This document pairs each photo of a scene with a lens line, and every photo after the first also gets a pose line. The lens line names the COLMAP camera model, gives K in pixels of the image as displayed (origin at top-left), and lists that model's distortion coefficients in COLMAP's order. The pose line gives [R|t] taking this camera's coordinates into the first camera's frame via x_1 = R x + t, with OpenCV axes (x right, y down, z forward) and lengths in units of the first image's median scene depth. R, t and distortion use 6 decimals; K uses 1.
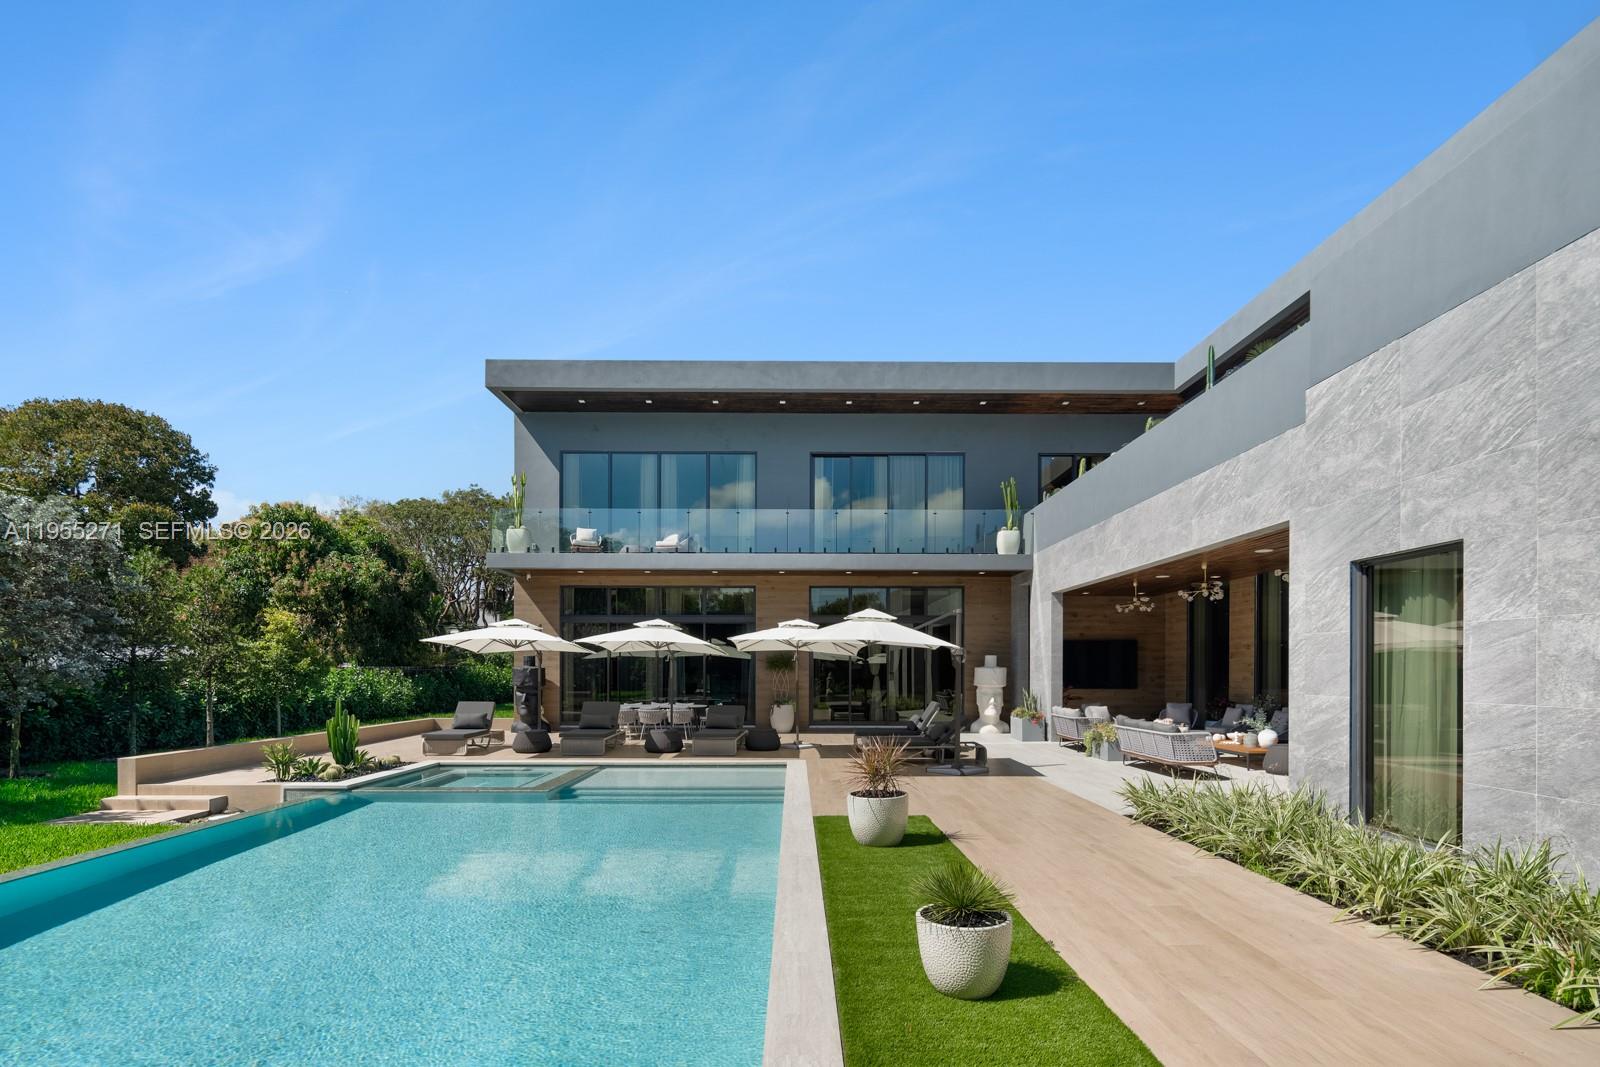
lens RADIAL K [[783.7, 0, 799.3], [0, 783.7, 670.9], [0, 0, 1]] dist [-0.001800, -0.001228]
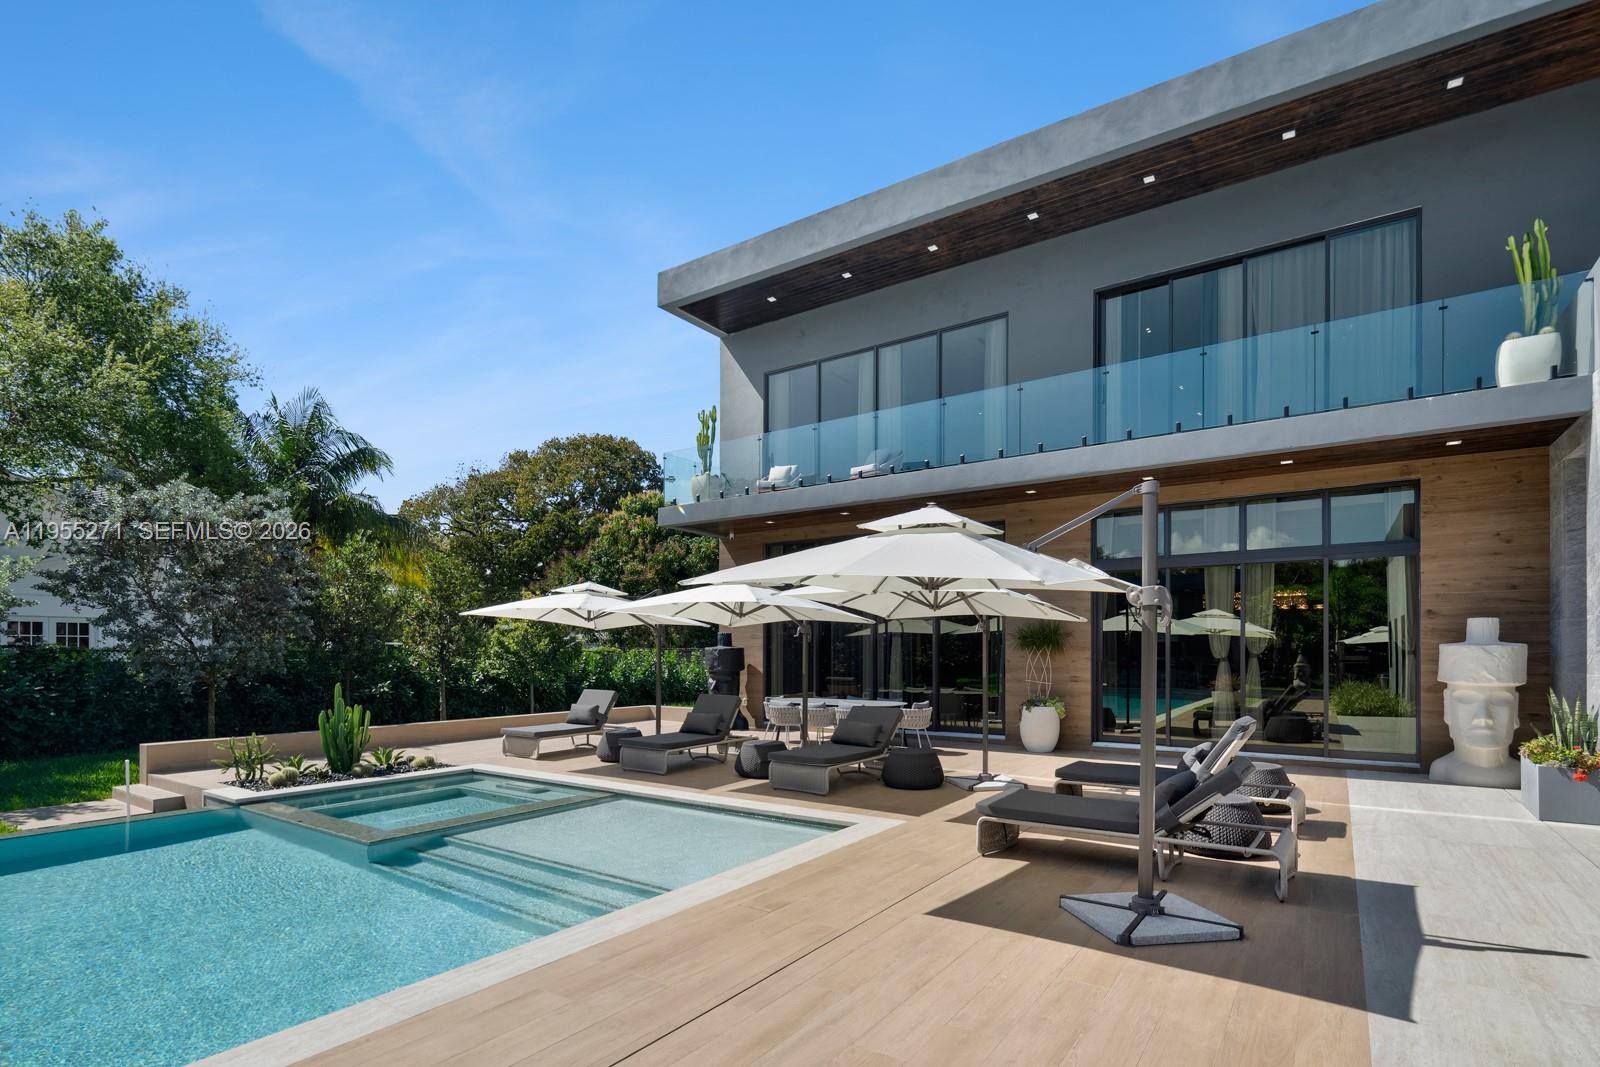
lens RADIAL K [[780.9, 0, 797.4], [0, 780.9, 652.8], [0, 0, 1]] dist [0.001740, 0.000121]
pose [[0.818793, -0.000347, -0.574089, 0.186210], [0.001523, 0.999998, 0.001569, -0.000295], [0.574087, -0.002159, 0.818791, 0.403102]]
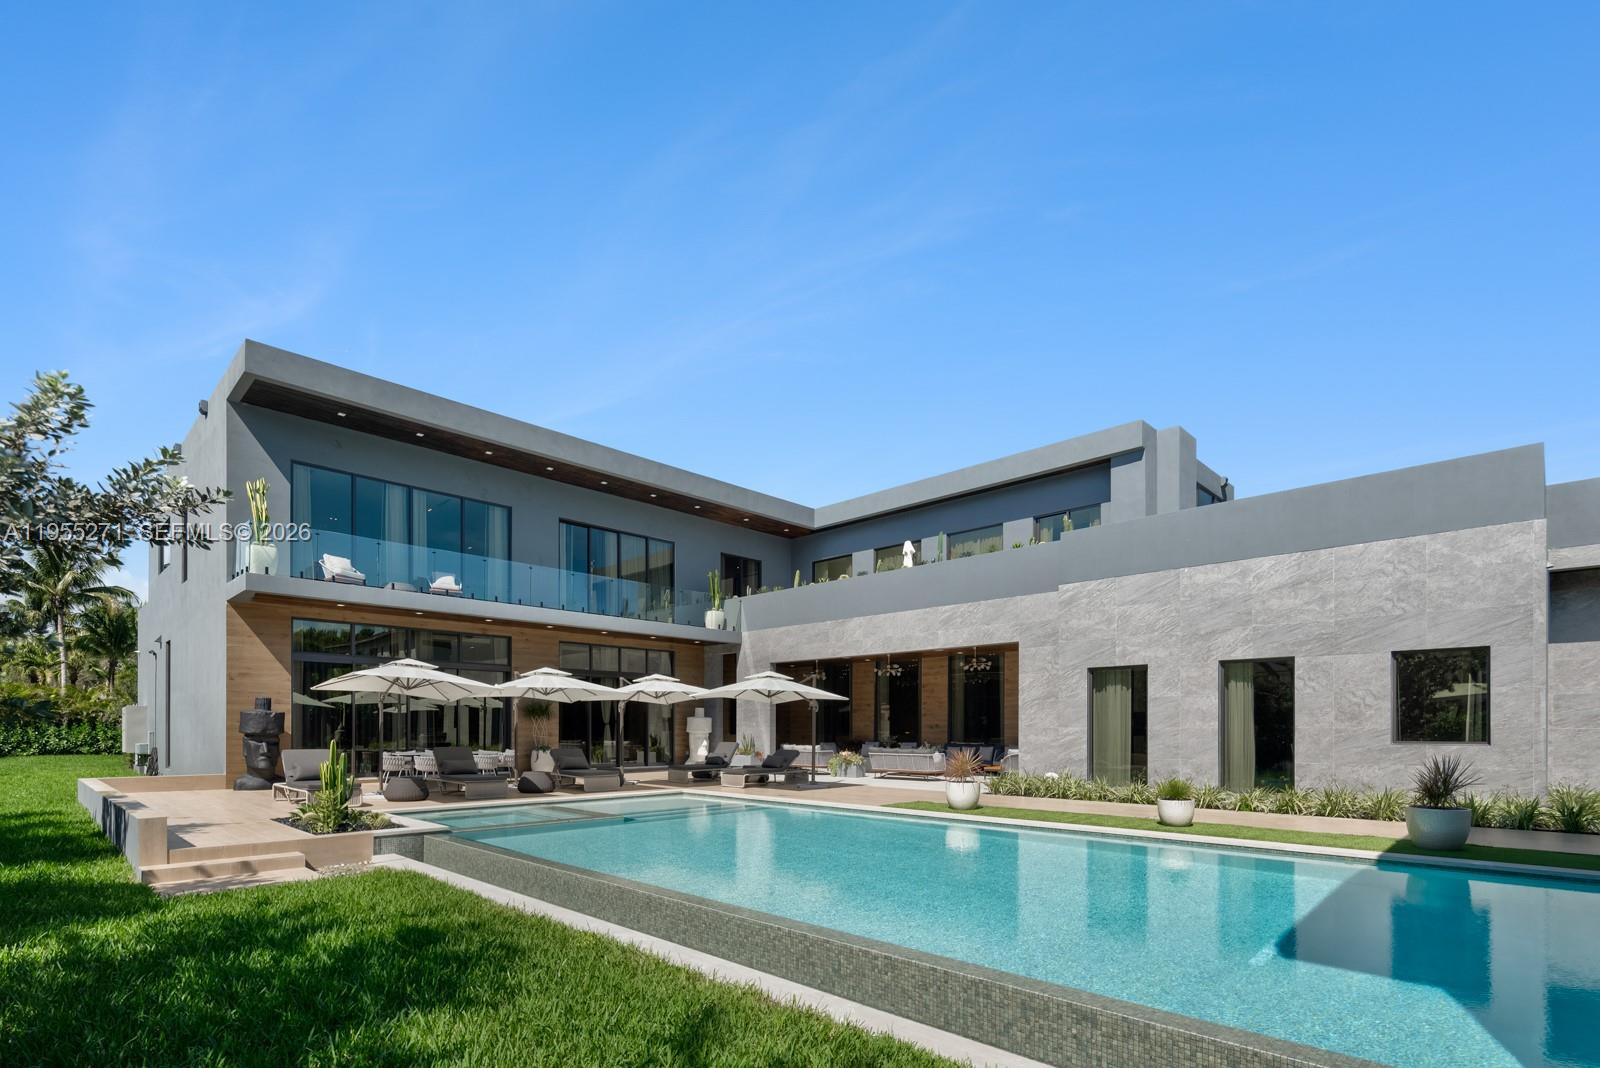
lens RADIAL K [[779.2, 0, 799.3], [0, 779.2, 728.4], [0, 0, 1]] dist [0.000336, -0.000357]
pose [[0.701461, 0.000993, 0.712707, -0.563808], [-0.001236, 0.999999, -0.000177, 0.013912], [-0.712707, -0.000757, 0.701462, 0.005286]]
